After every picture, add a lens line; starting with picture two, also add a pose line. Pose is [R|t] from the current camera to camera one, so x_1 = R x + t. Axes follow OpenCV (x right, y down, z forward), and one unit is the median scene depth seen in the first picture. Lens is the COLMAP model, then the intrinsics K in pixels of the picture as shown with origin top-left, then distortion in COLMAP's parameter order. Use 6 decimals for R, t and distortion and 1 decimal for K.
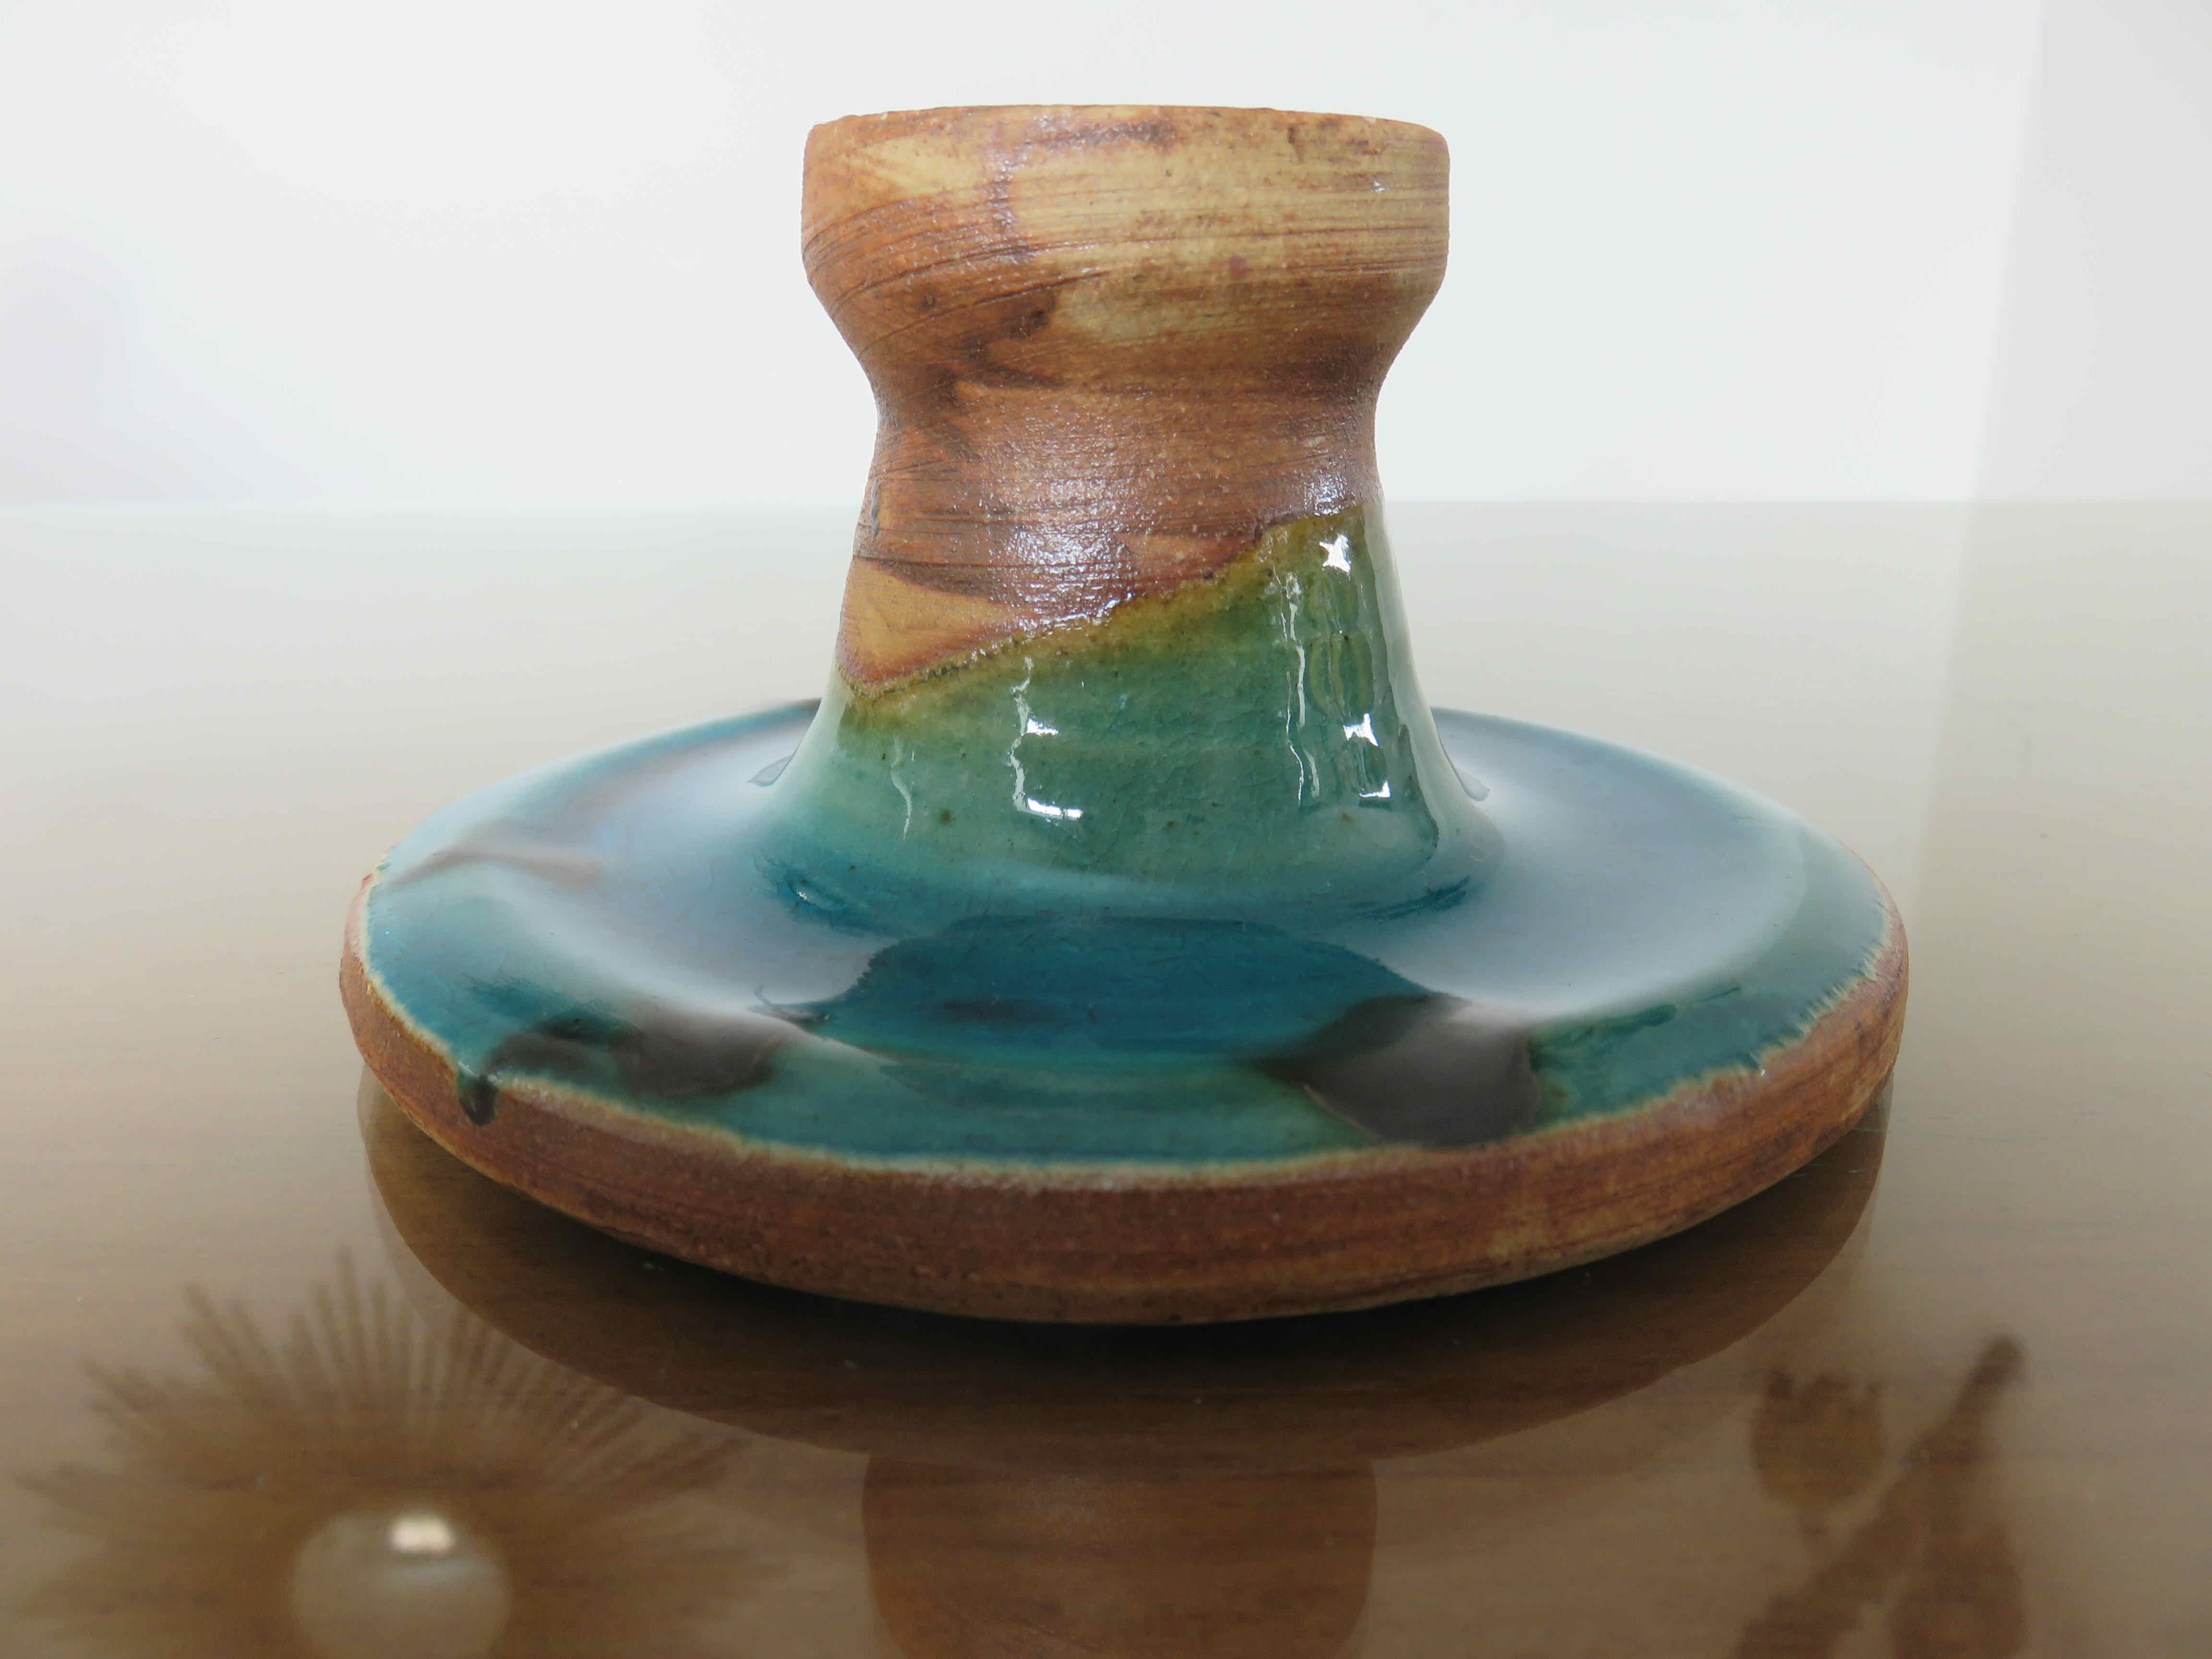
lens RADIAL K [[1656.9, 0, 1106.0], [0, 1656.9, 829.5], [0, 0, 1]] dist [-0.009503, -0.003925]
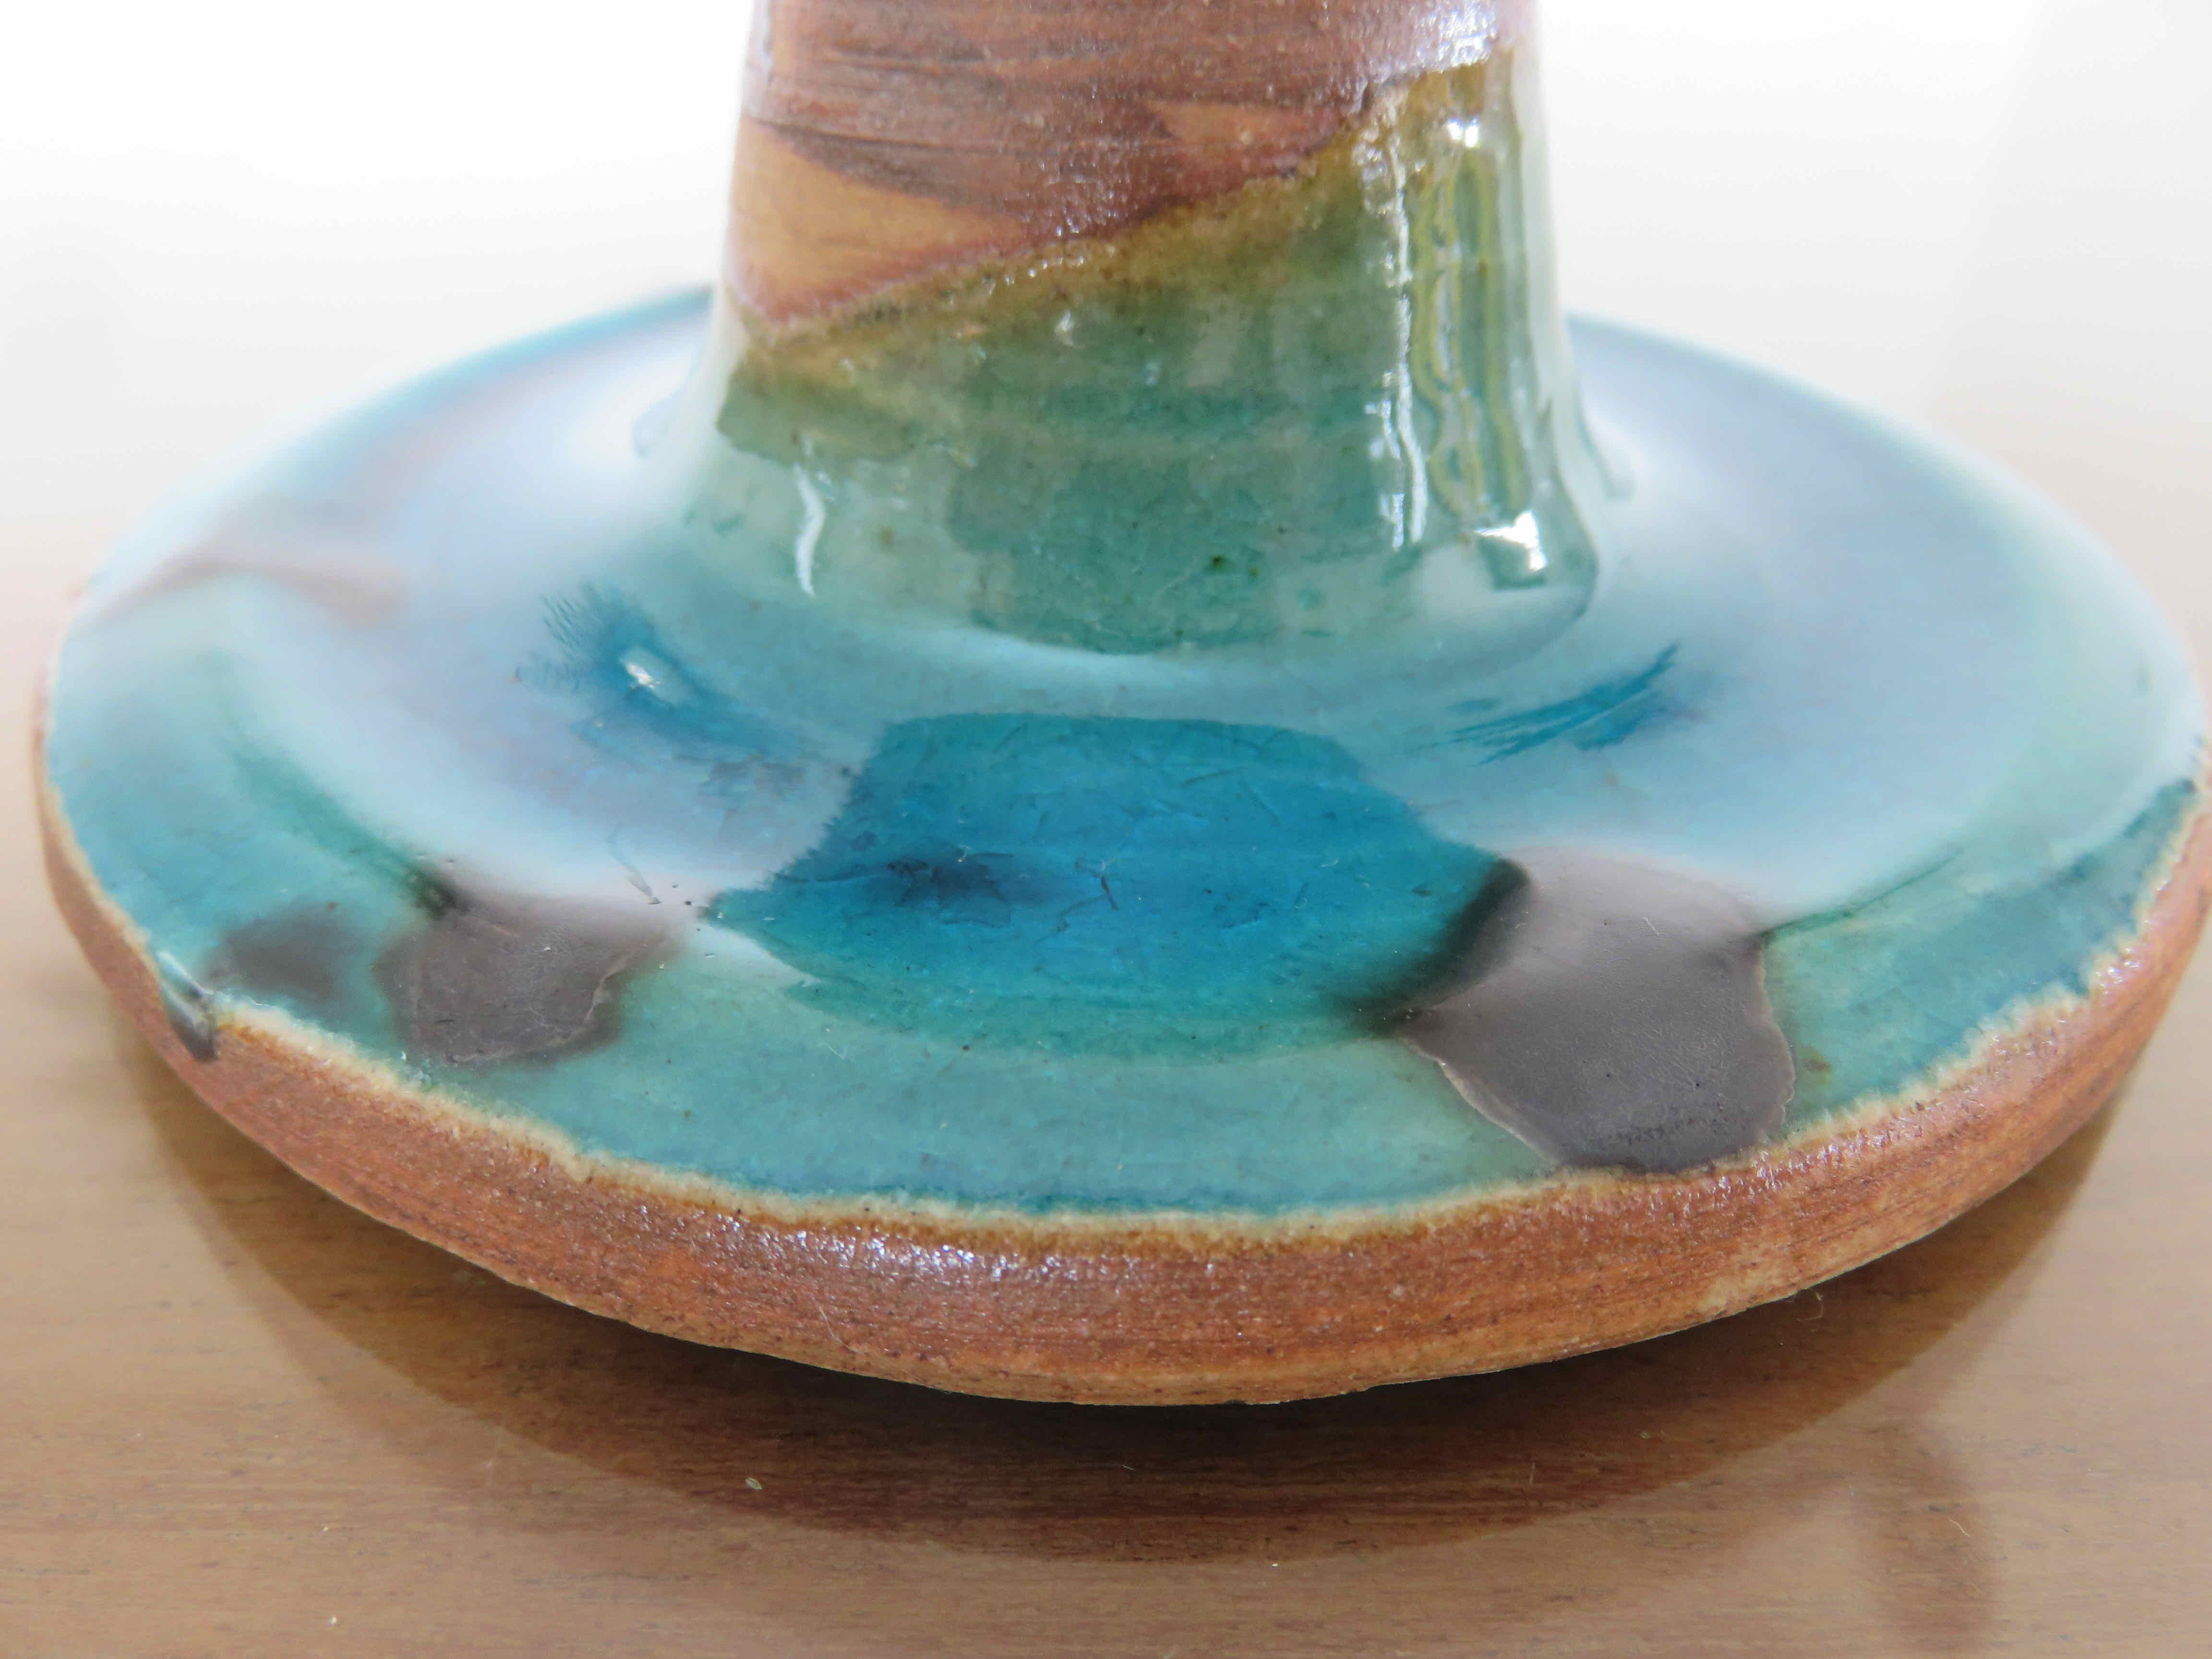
lens RADIAL K [[1656.9, 0, 1106.0], [0, 1656.9, 829.5], [0, 0, 1]] dist [-0.009503, -0.003925]
pose [[0.999747, 0.006426, 0.021545, -0.025746], [-0.012380, 0.957251, 0.288993, -0.116900], [-0.018767, -0.289186, 0.957089, 0.395429]]
